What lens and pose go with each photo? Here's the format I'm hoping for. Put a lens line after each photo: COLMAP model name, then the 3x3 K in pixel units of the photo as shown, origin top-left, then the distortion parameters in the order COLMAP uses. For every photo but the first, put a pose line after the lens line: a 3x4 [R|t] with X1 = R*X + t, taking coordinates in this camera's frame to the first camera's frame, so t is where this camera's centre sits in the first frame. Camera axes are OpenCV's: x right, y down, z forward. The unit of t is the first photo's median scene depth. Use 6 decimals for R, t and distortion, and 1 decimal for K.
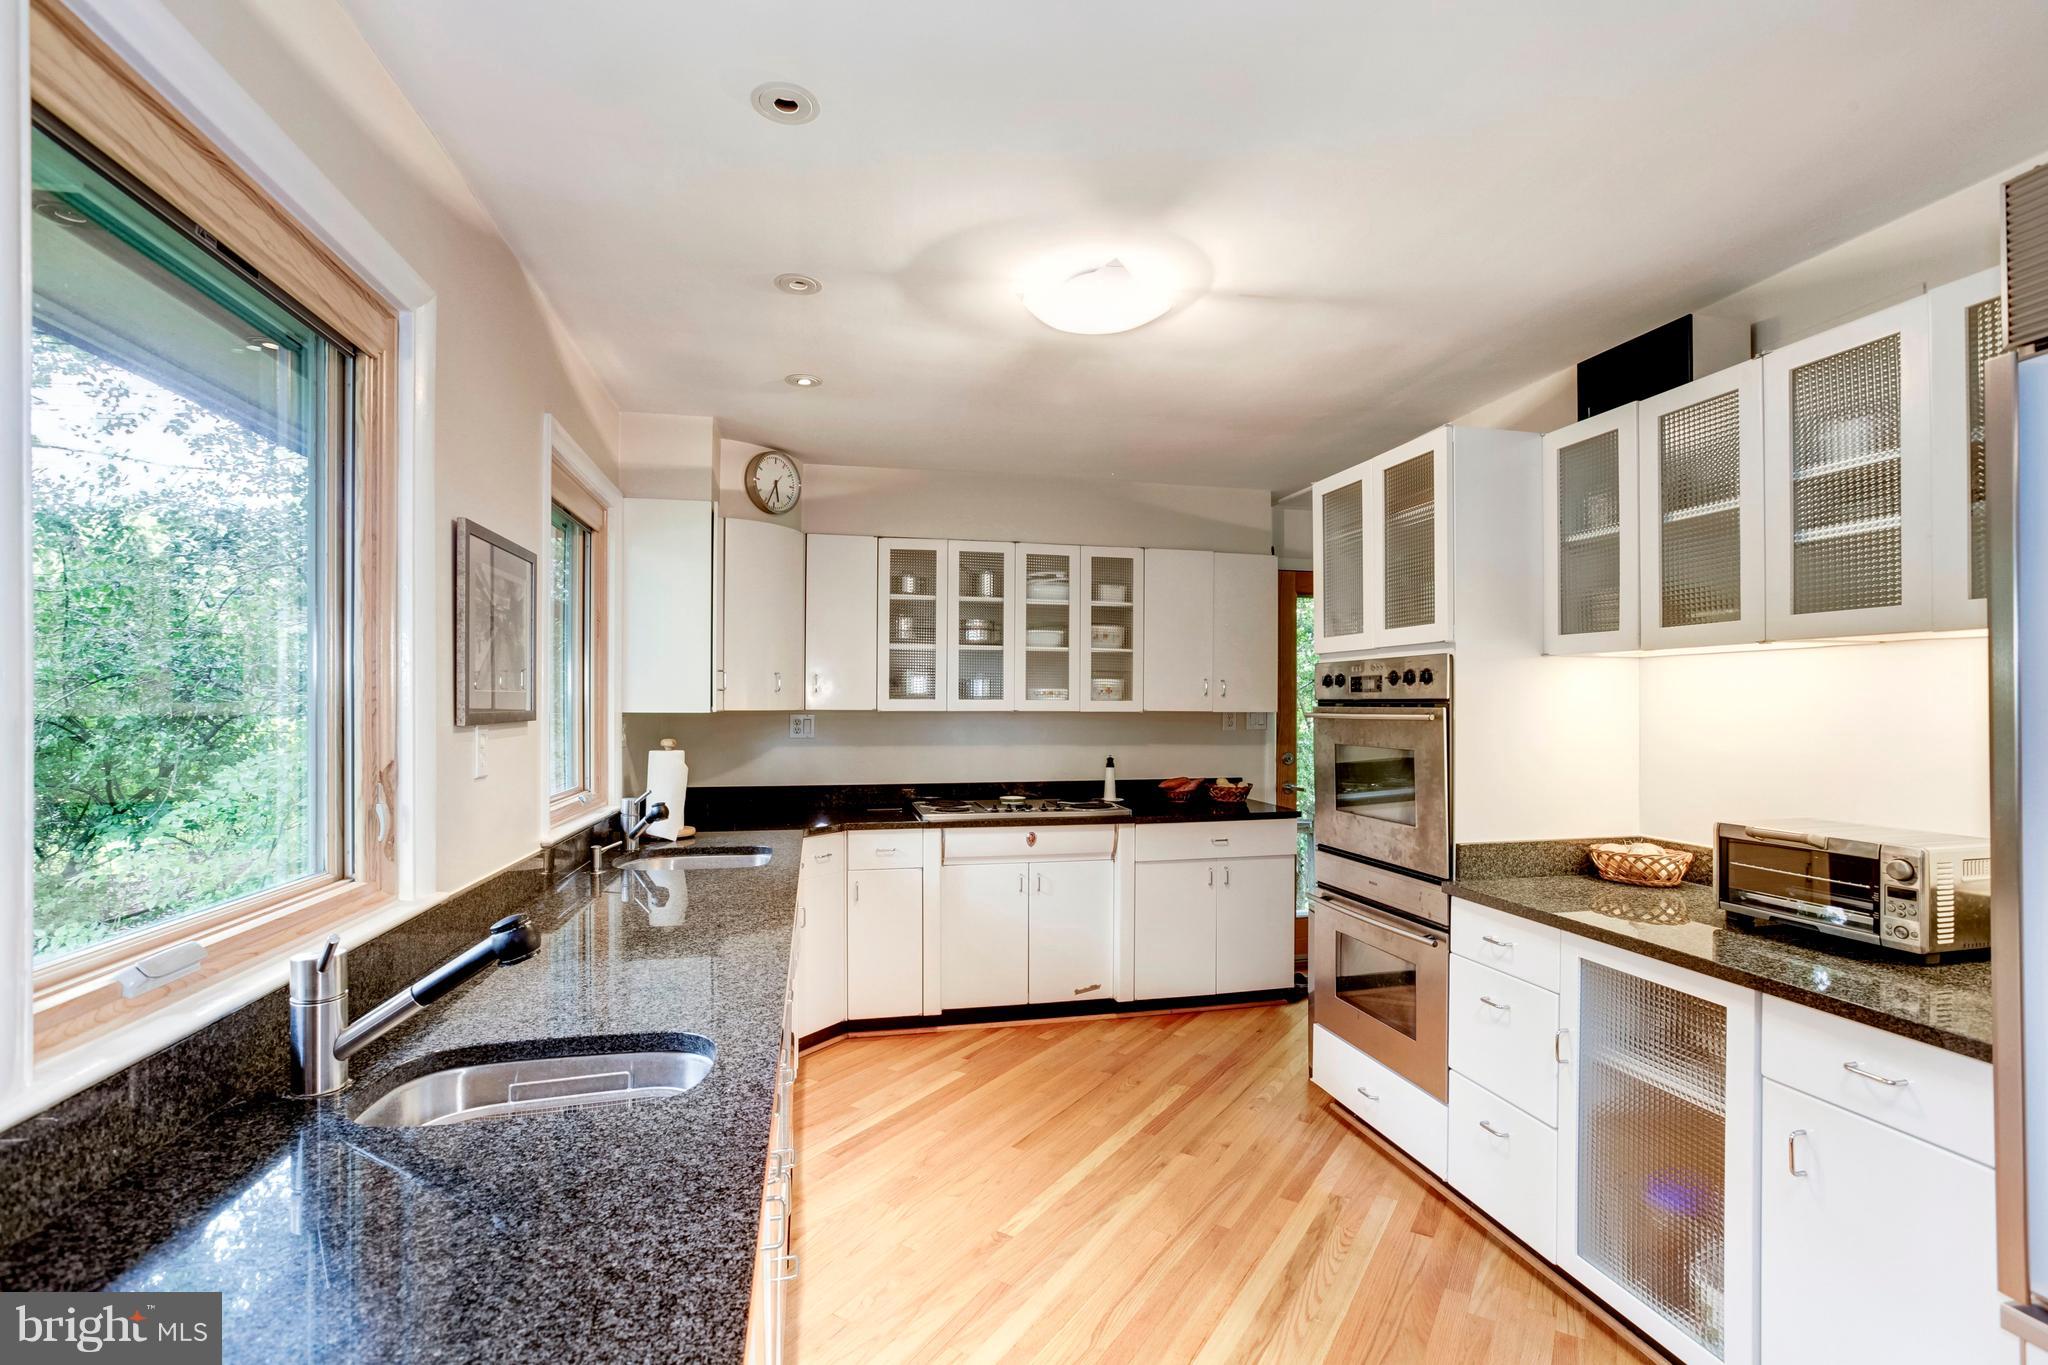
lens RADIAL K [[937.1, 0, 1039.3], [0, 937.1, 701.1], [0, 0, 1]] dist [-0.030004, 0.011937]
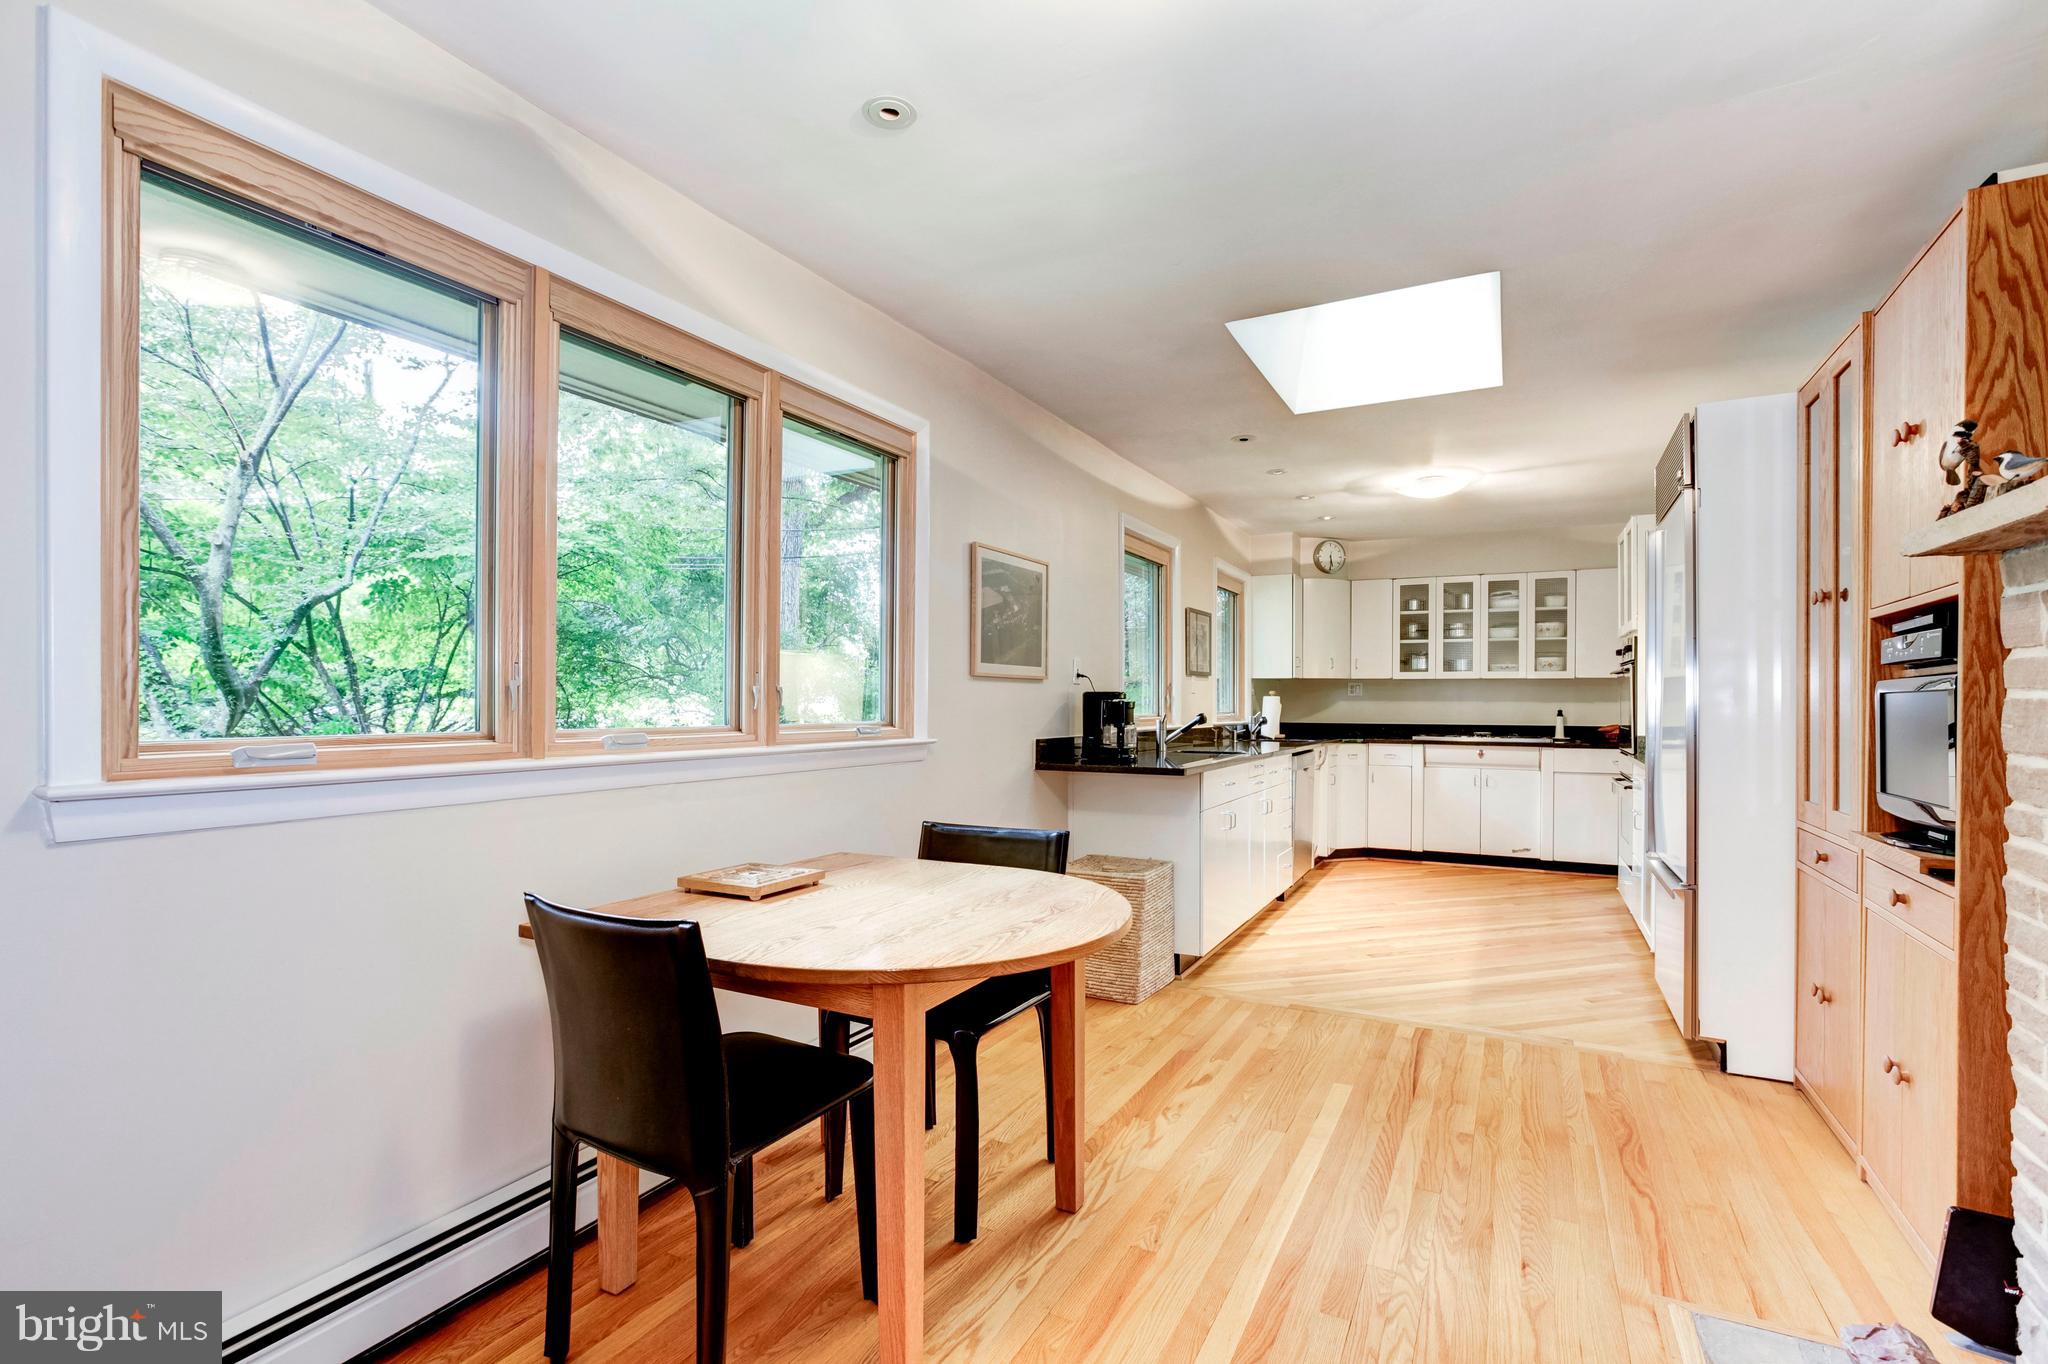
lens RADIAL K [[937.1, 0, 1024.8], [0, 937.1, 700.5], [0, 0, 1]] dist [-0.030004, 0.011937]
pose [[0.755410, 0.001546, -0.655250, 0.438306], [-0.003643, 0.999992, -0.001841, 0.055070], [0.655242, 0.003778, 0.755409, -0.742189]]
